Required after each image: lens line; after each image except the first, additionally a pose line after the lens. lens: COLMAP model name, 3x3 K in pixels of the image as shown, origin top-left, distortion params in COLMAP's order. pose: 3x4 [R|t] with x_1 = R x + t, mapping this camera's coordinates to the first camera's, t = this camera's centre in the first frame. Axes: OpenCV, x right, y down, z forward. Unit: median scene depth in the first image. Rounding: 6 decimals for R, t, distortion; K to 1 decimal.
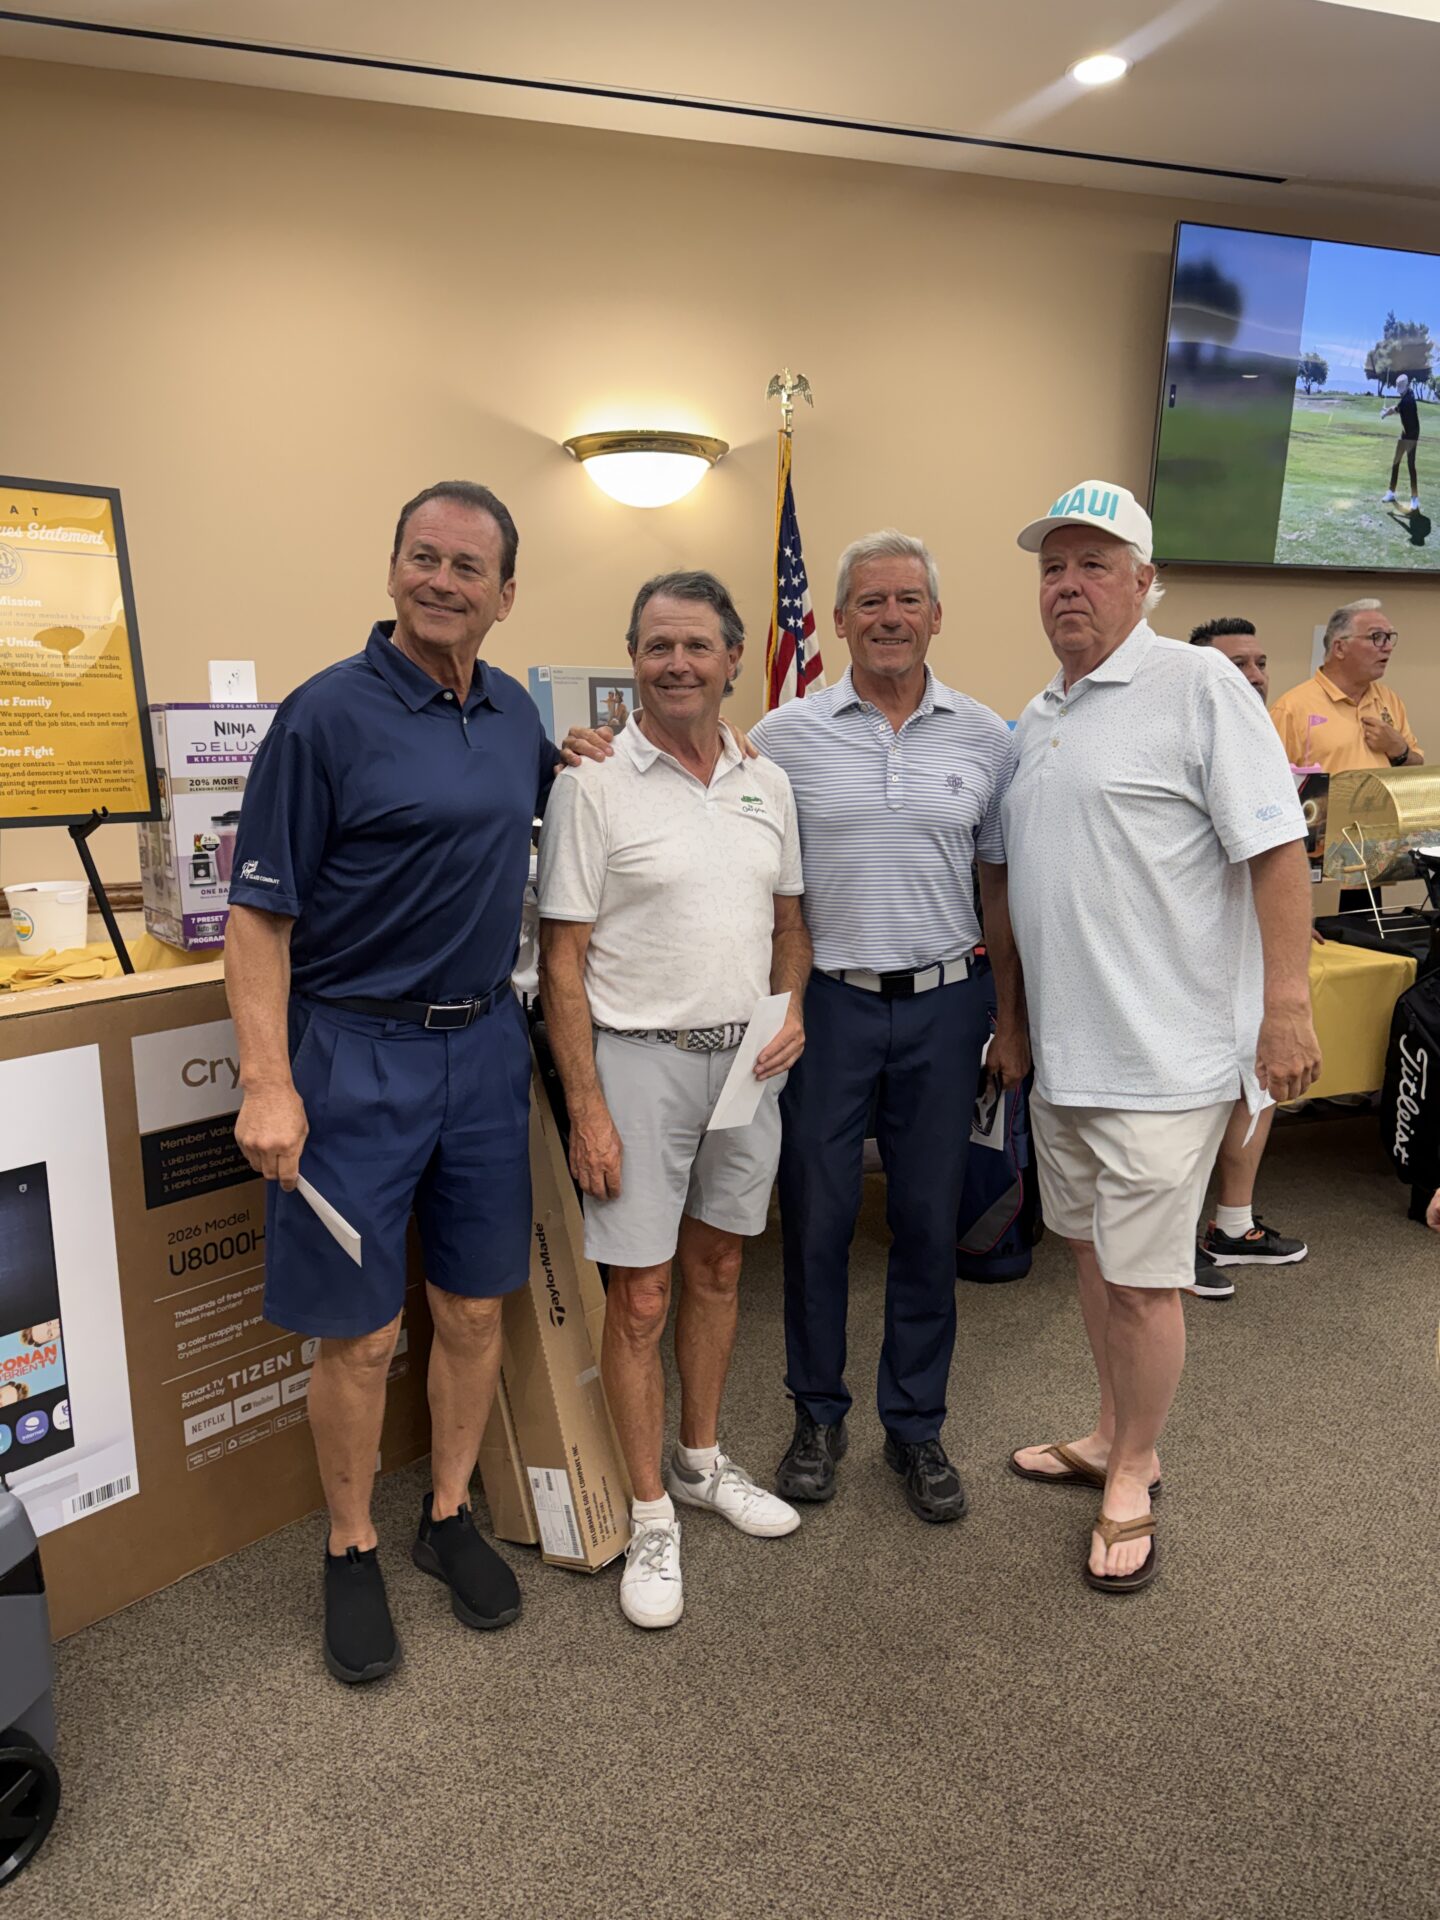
lens RADIAL K [[1383.8, 0, 720.0], [0, 1383.8, 960.0], [0, 0, 1]] dist [0.071828, -0.055086]
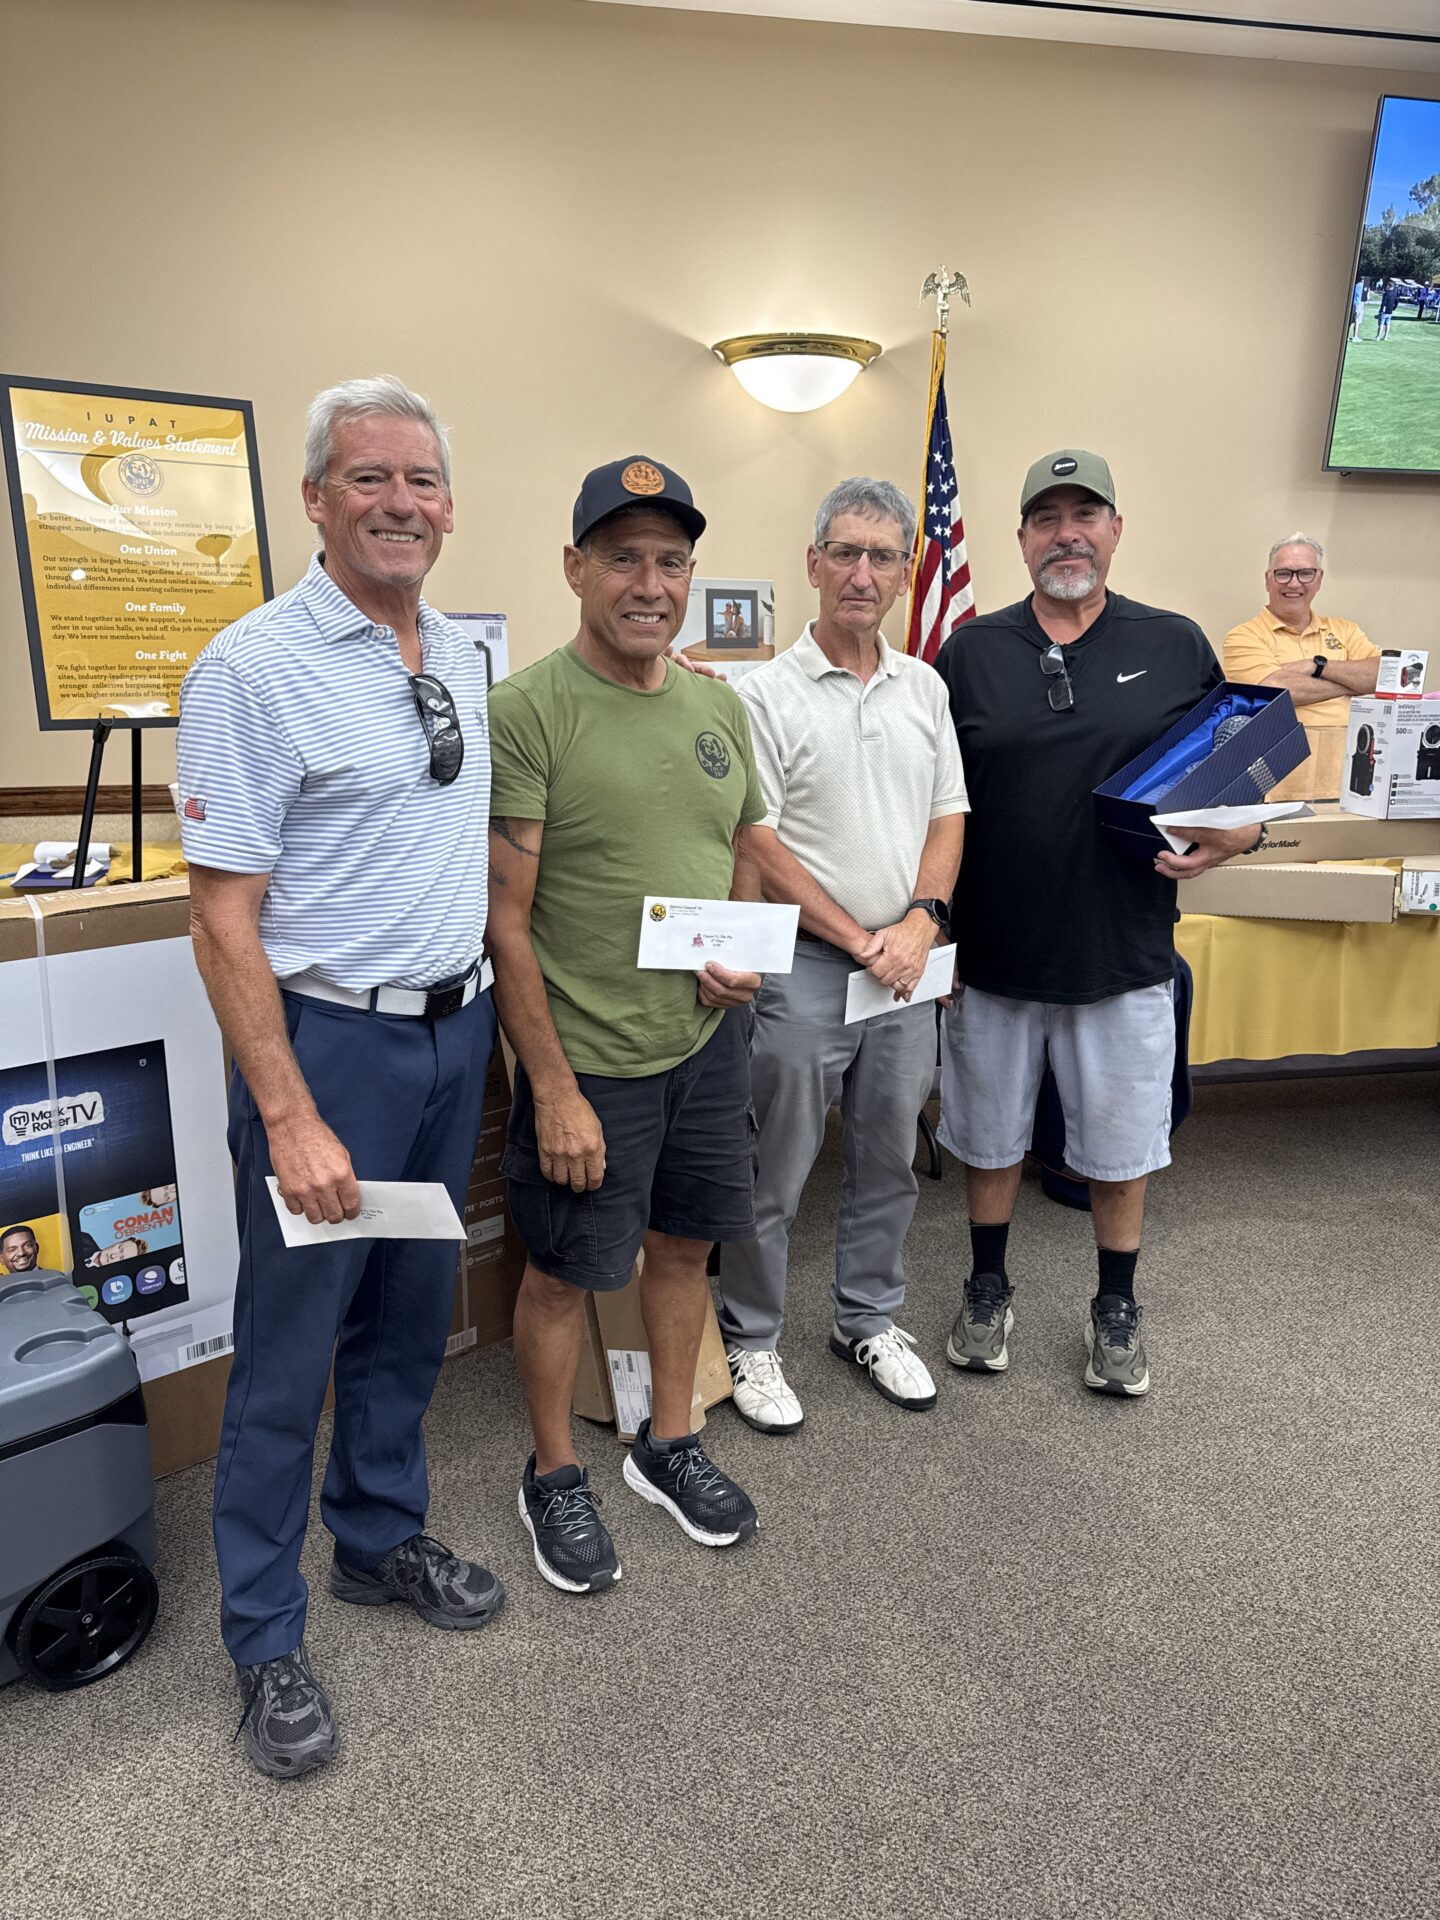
lens RADIAL K [[1395.4, 0, 730.9], [0, 1395.4, 955.2], [0, 0, 1]] dist [0.067995, -0.054316]
pose [[0.992381, 0.041690, -0.115939, 0.070134], [-0.034856, 0.997568, 0.060359, -0.002018], [0.118173, -0.055858, 0.991421, -0.019953]]
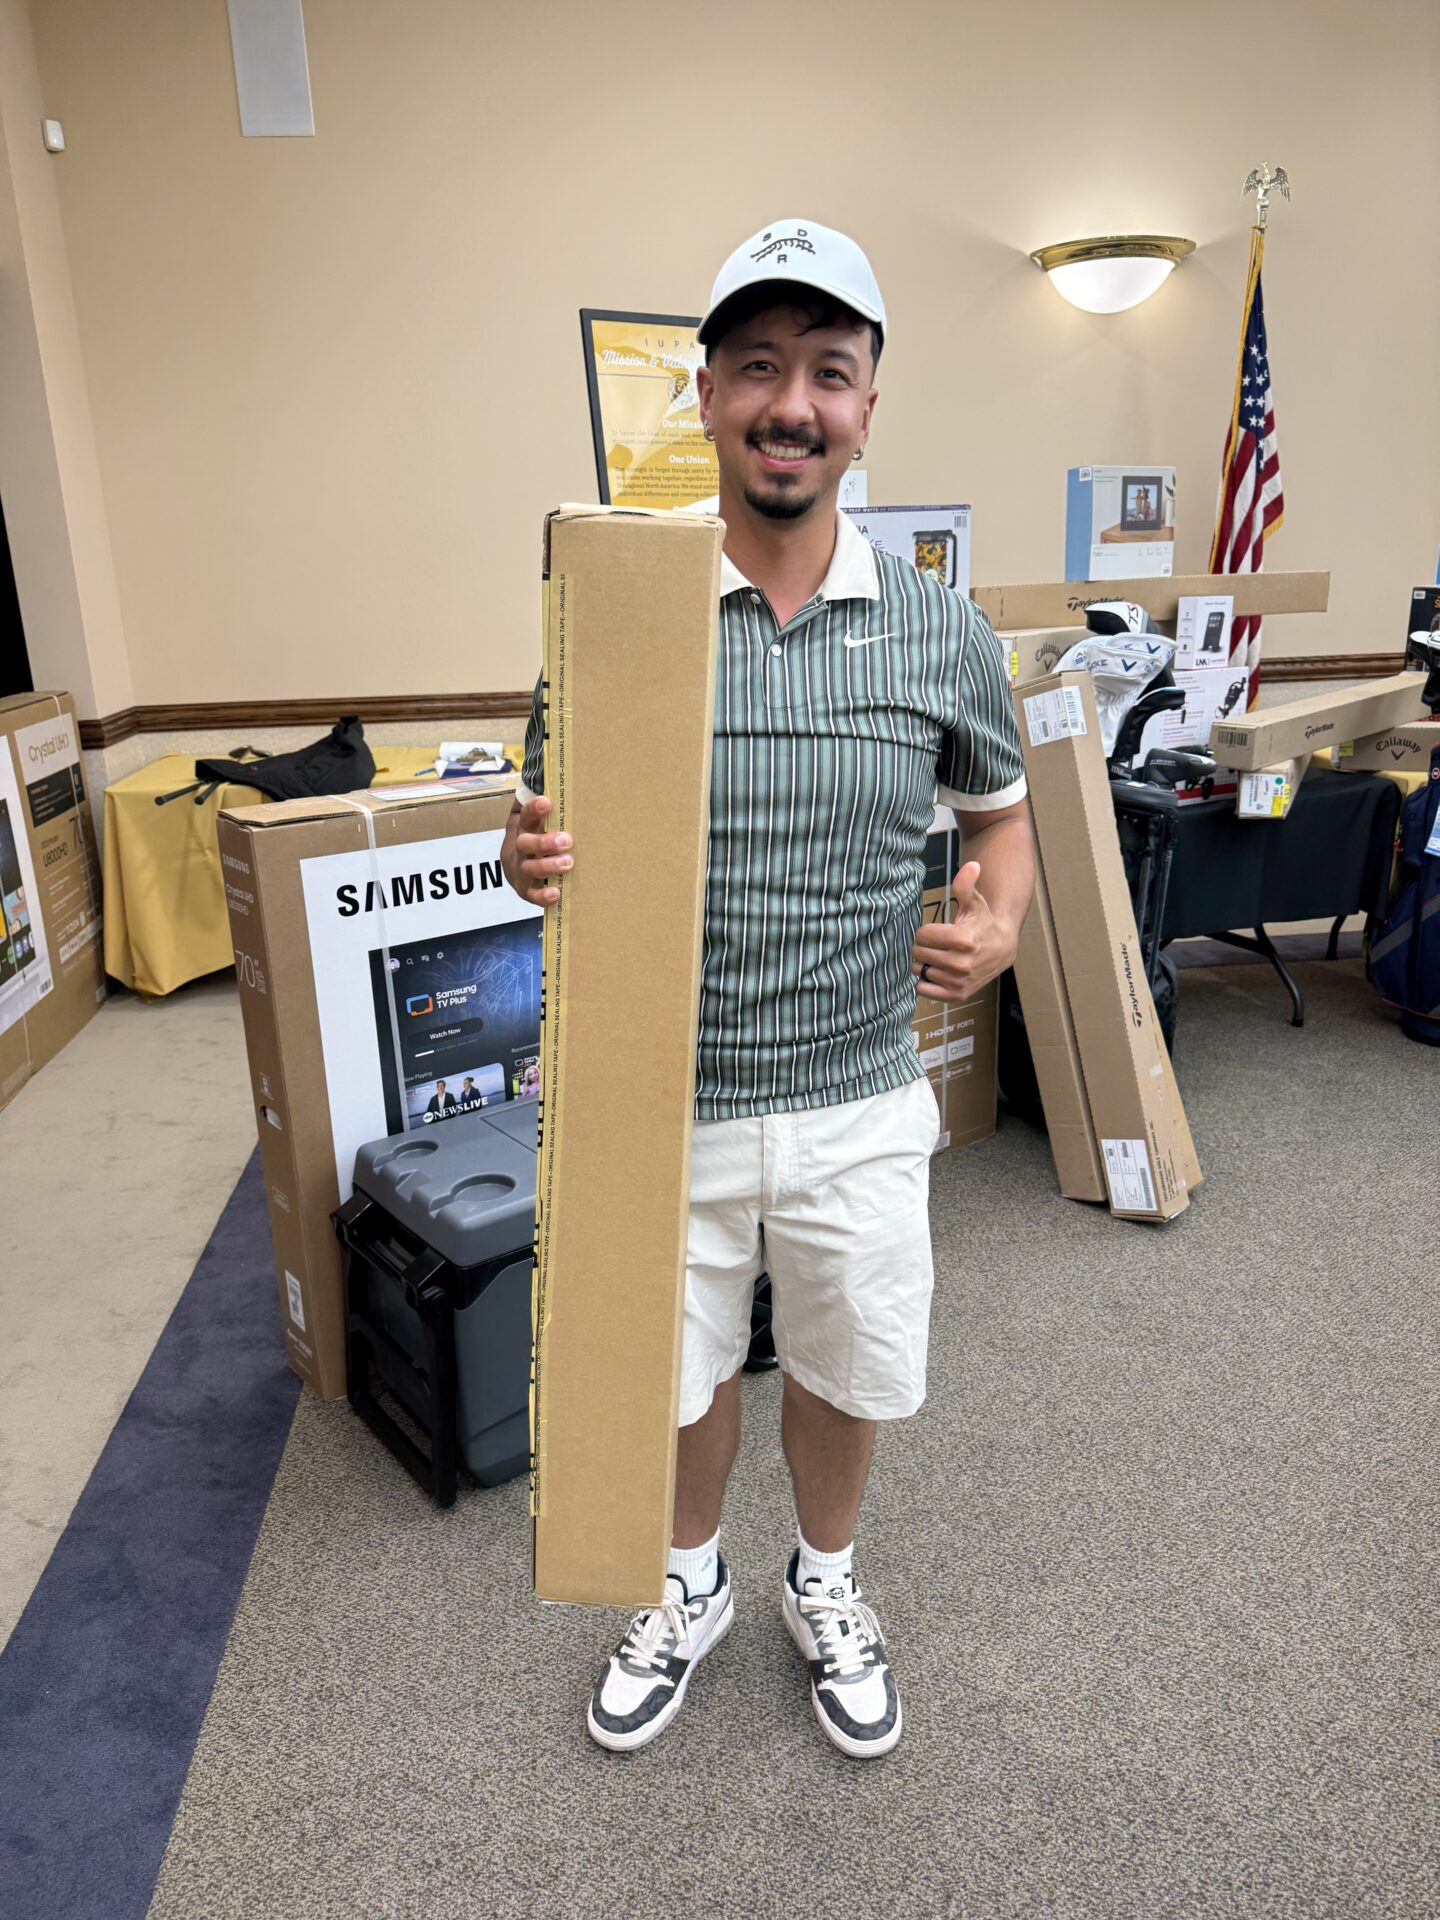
lens RADIAL K [[1363.6, 0, 718.5], [0, 1363.6, 972.8], [0, 0, 1]] dist [0.052756, -0.057879]
pose [[0.978879, 0.038685, -0.200749, -0.235955], [-0.013003, 0.991727, 0.127703, 0.068872], [0.204028, -0.122396, 0.971284, -0.226635]]
